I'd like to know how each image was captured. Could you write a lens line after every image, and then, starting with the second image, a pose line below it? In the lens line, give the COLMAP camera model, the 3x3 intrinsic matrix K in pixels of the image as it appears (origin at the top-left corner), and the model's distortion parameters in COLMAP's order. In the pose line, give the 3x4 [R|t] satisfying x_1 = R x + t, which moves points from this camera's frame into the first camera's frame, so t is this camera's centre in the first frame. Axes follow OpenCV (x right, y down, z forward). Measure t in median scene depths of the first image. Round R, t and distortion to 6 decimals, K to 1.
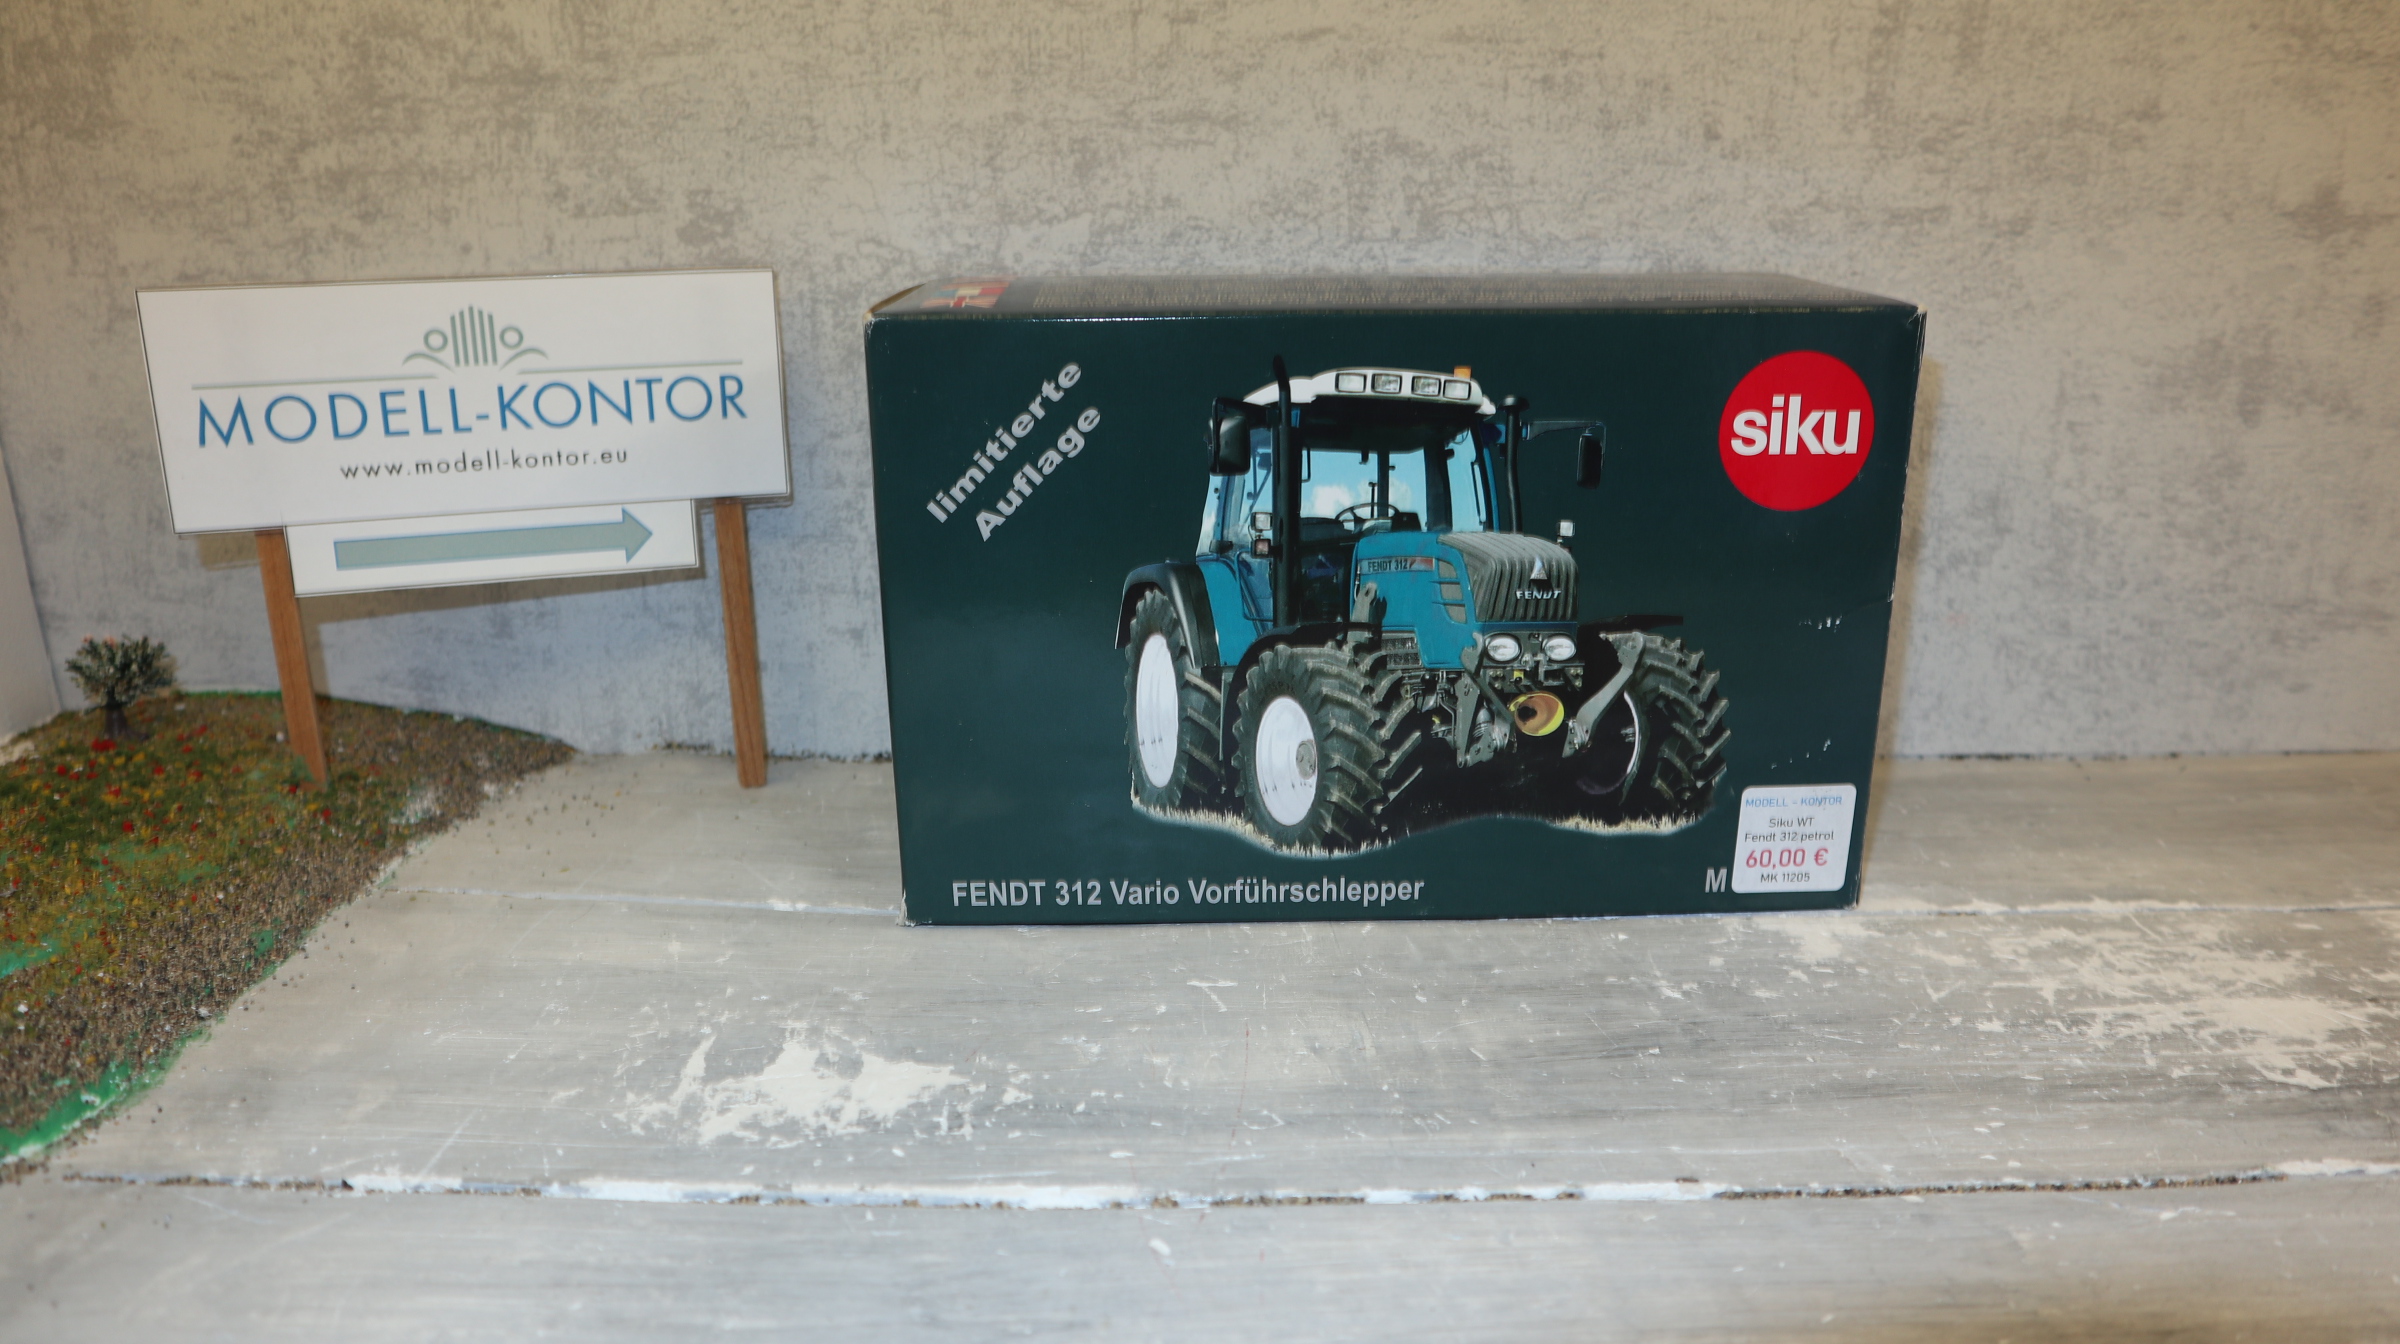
lens RADIAL K [[1707.7, 0, 1212.4], [0, 1707.7, 675.3], [0, 0, 1]] dist [-0.107623, 0.076670]
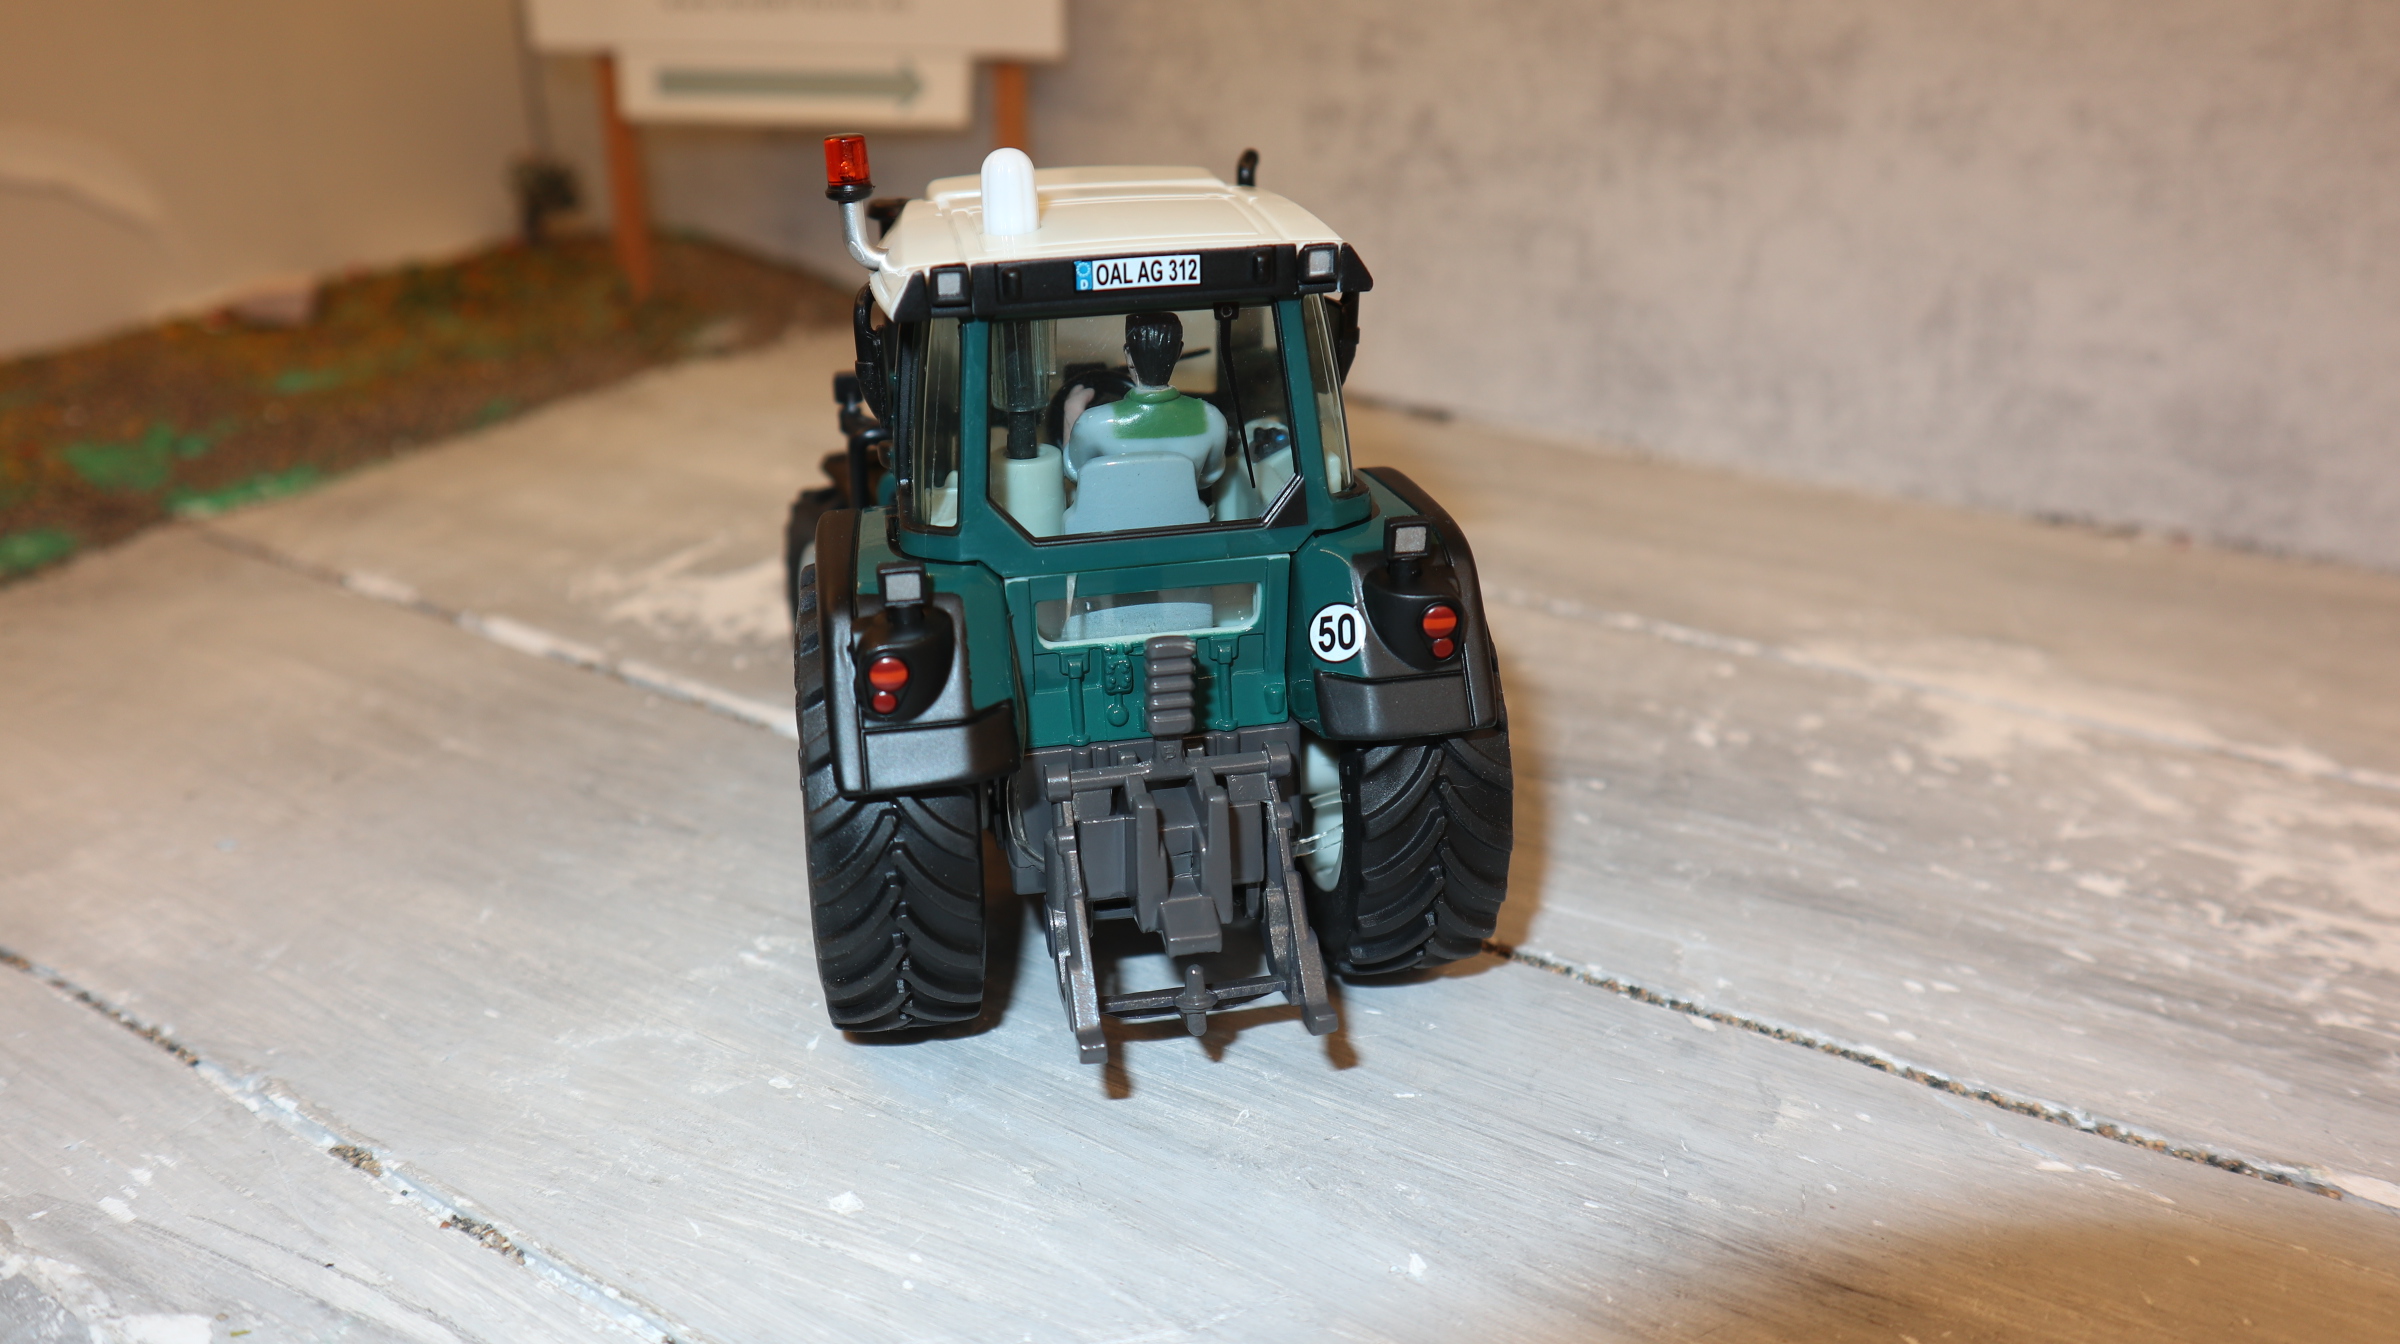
lens RADIAL K [[1766.0, 0, 1200.0], [0, 1766.0, 672.0], [0, 0, 1]] dist [-0.110345, 0.105640]
pose [[0.851593, 0.218891, -0.476314, 0.524092], [-0.153610, 0.972960, 0.172490, 0.069674], [0.501191, -0.073725, 0.862190, 0.250235]]
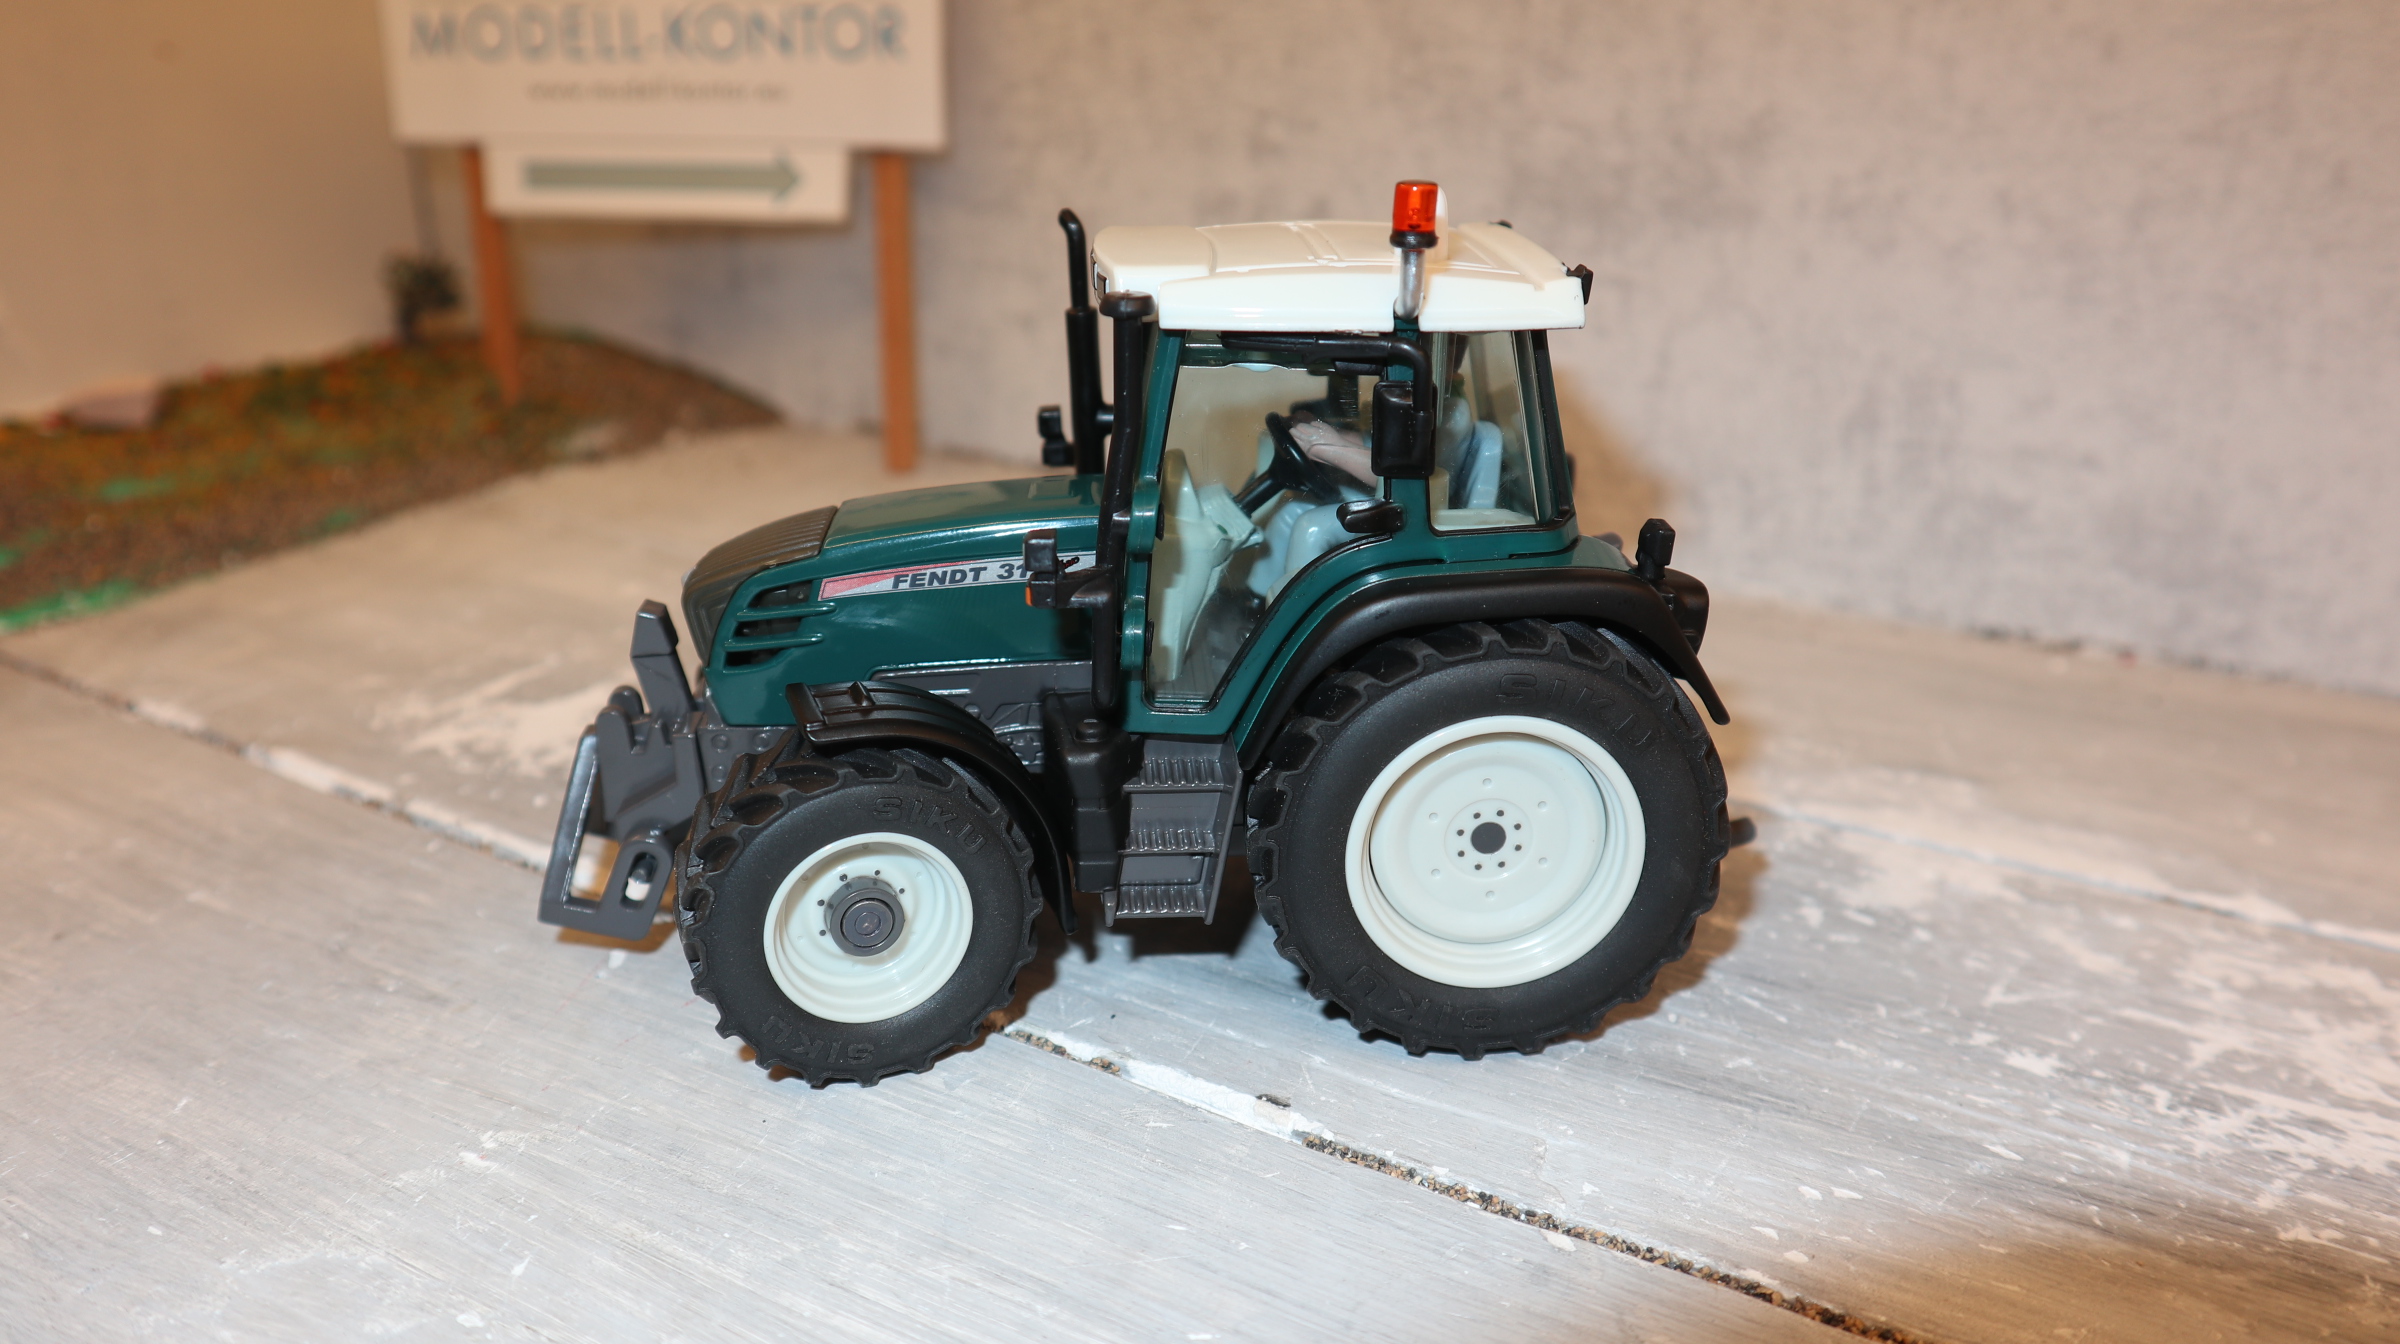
lens RADIAL K [[1766.0, 0, 1200.0], [0, 1766.0, 672.0], [0, 0, 1]] dist [-0.110345, 0.105640]
pose [[0.857183, 0.190295, -0.478567, 0.536059], [-0.152447, 0.981343, 0.117162, 0.053327], [0.491933, -0.027473, 0.870200, 0.367354]]
